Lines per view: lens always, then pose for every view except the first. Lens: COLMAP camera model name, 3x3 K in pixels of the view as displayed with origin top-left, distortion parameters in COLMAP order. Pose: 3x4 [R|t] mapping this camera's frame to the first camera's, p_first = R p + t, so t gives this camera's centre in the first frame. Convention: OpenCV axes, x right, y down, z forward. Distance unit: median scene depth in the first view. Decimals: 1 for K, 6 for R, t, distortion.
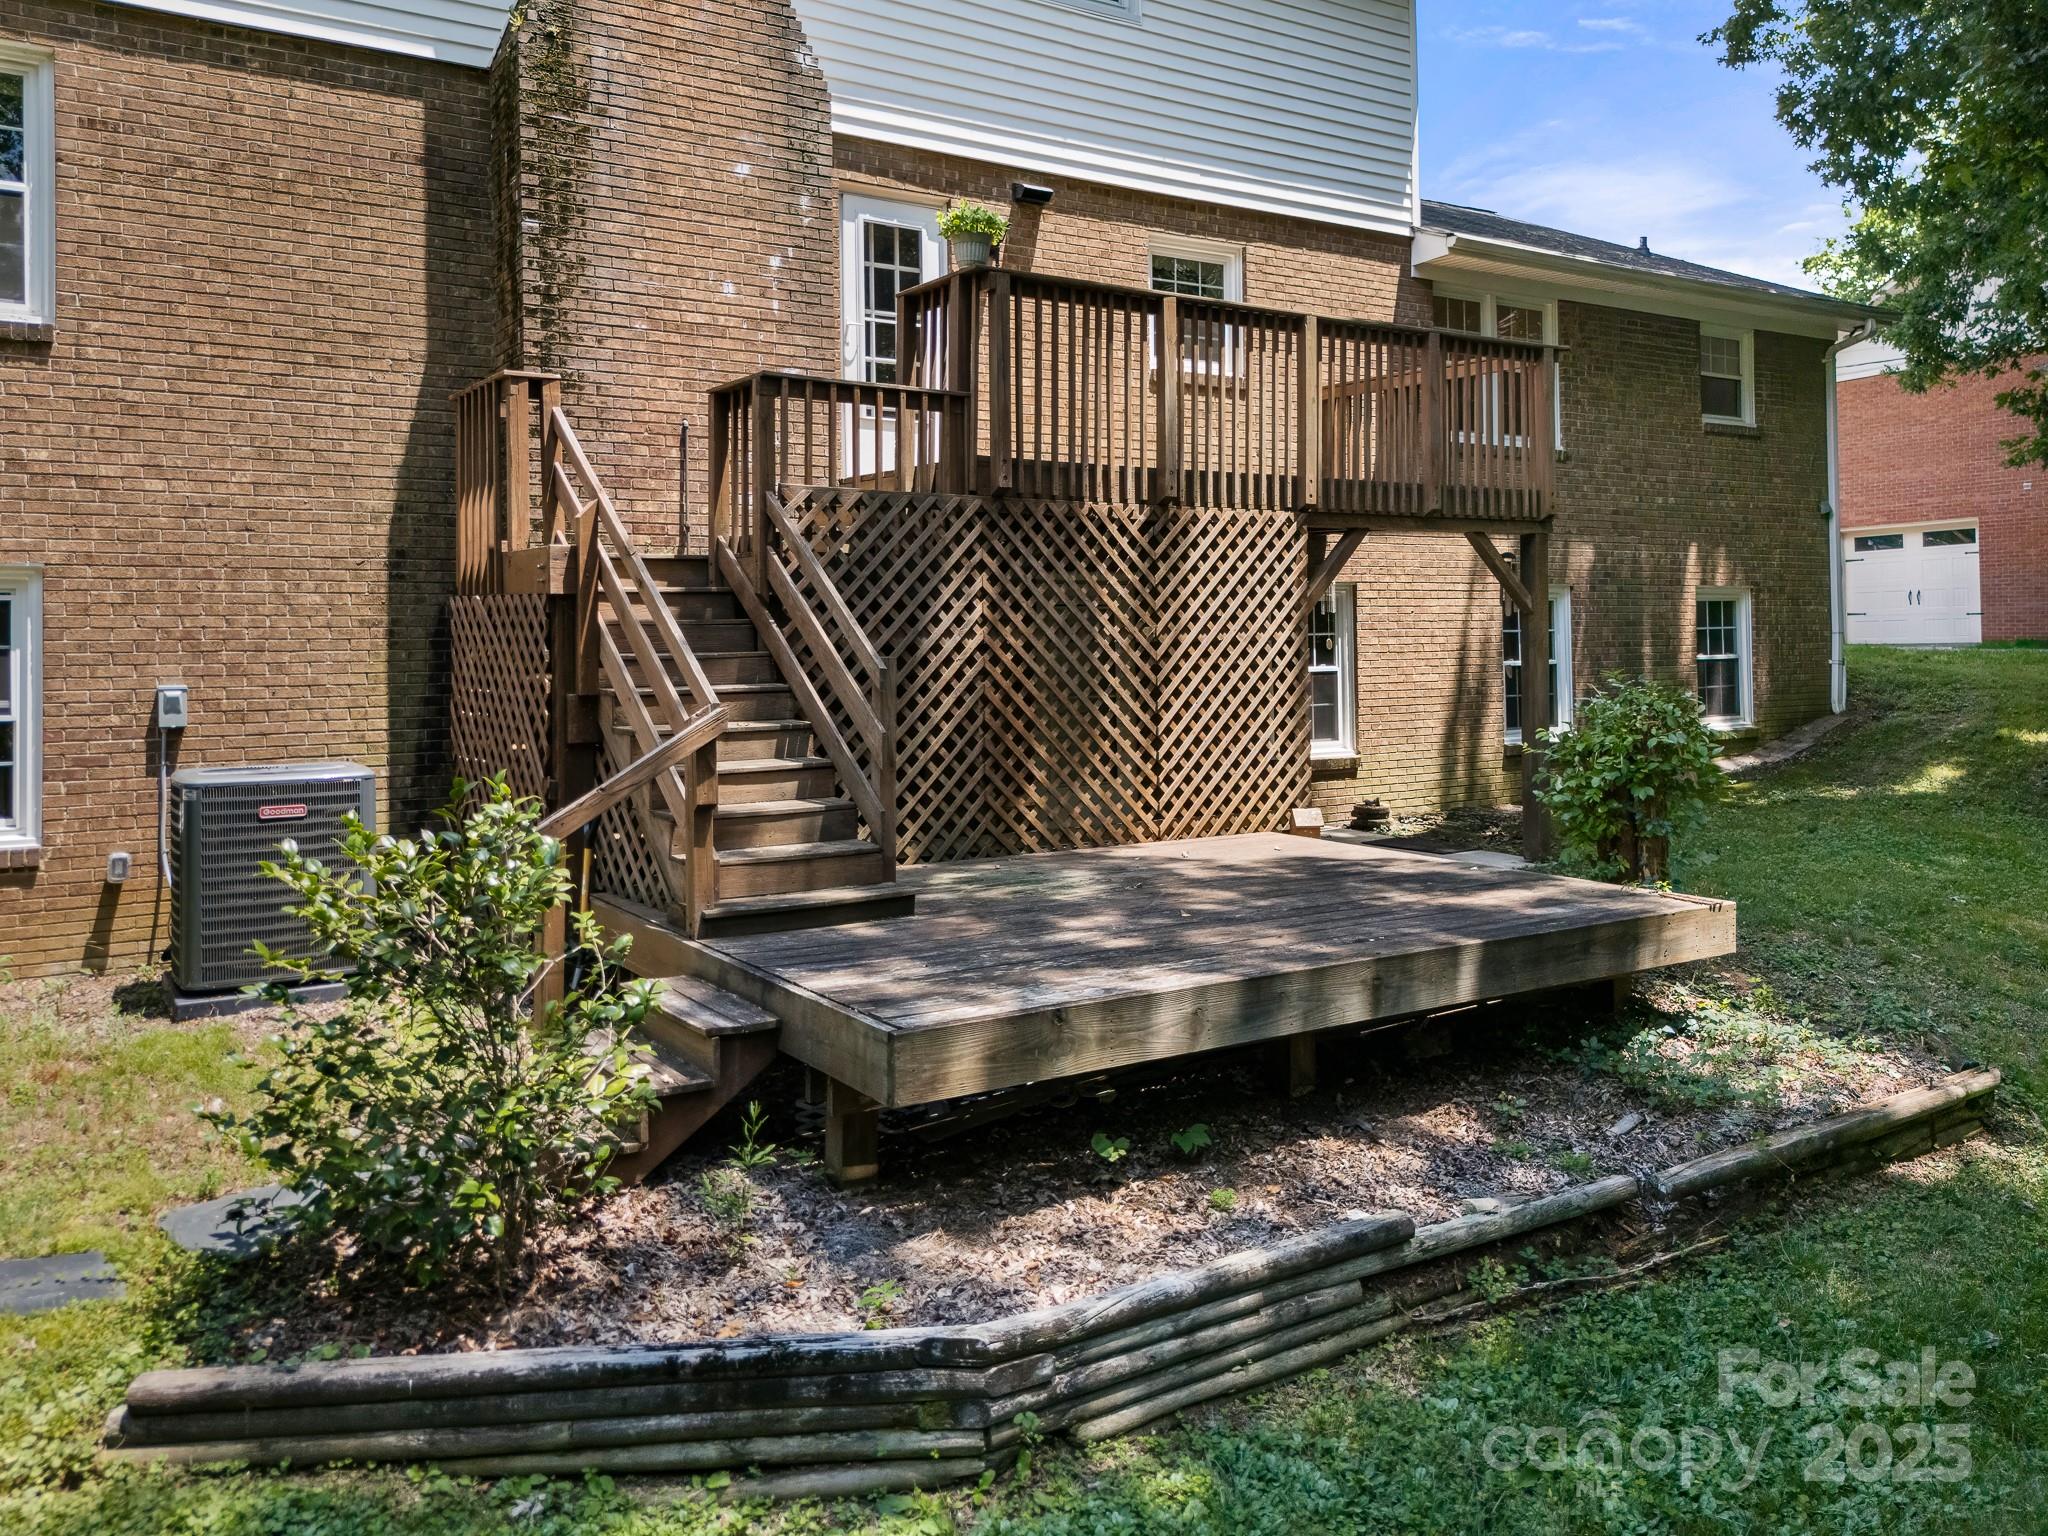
lens RADIAL K [[1445.6, 0, 1023.4], [0, 1445.6, 645.7], [0, 0, 1]] dist [0.082028, -0.092295]
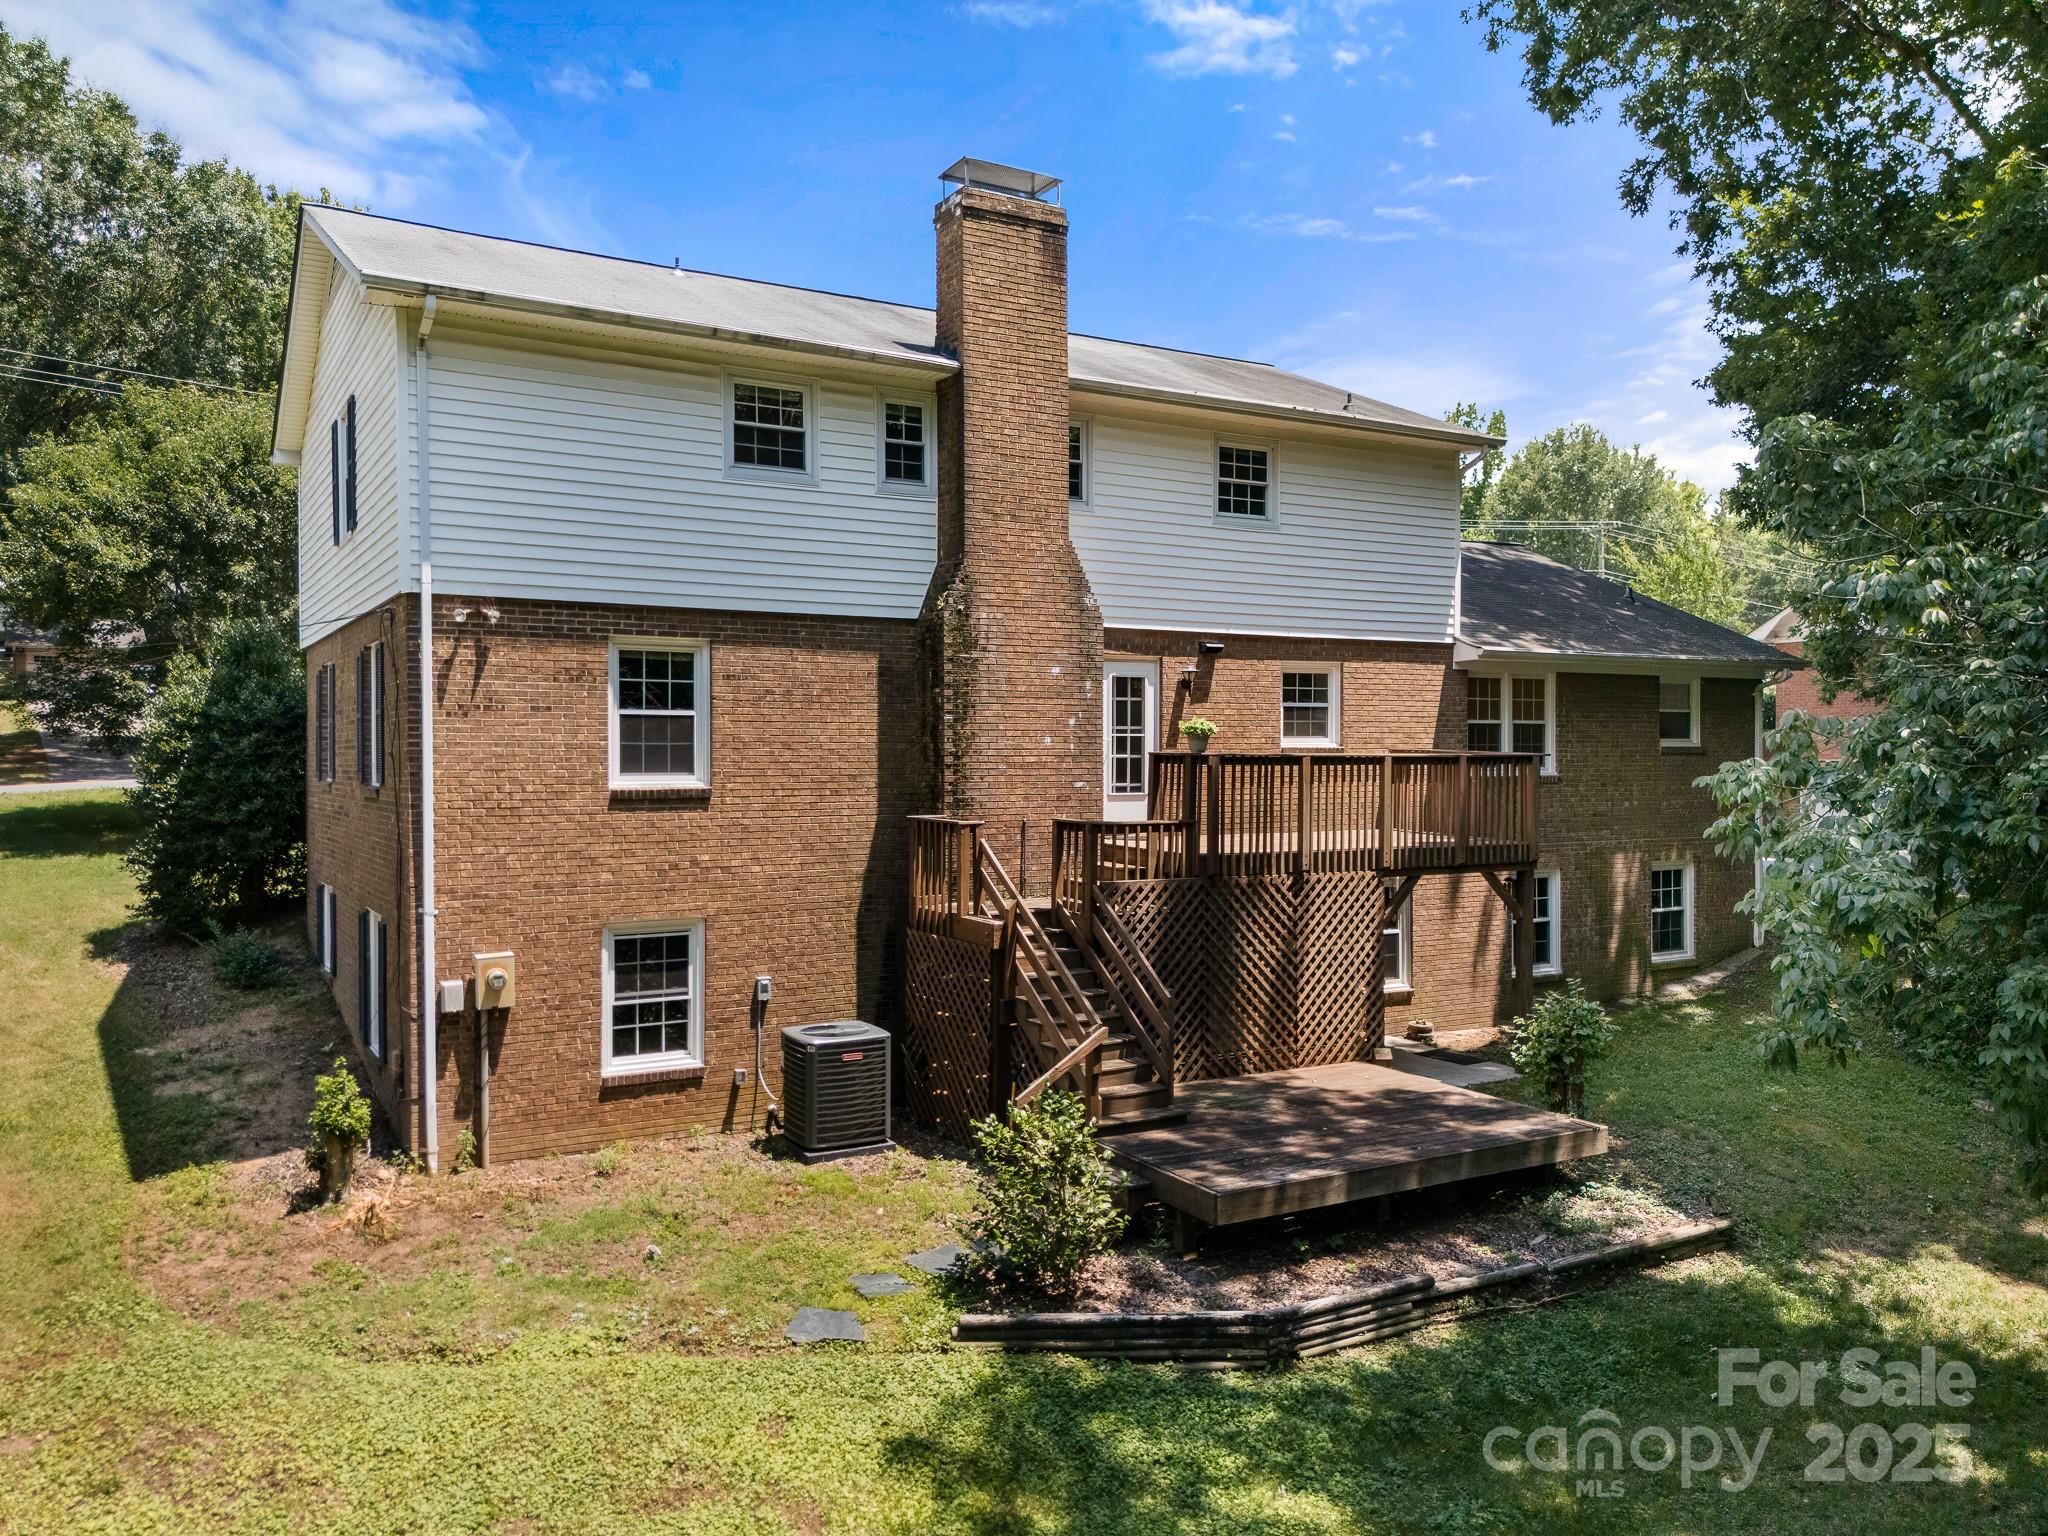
lens RADIAL K [[1441.3, 0, 1024.0], [0, 1441.3, 768.0], [0, 0, 1]] dist [0.101351, -0.134357]
pose [[0.999304, 0.012984, -0.034980, -0.175952], [-0.012215, 0.999681, 0.022113, -0.258081], [0.035256, -0.021670, 0.999143, -0.740597]]
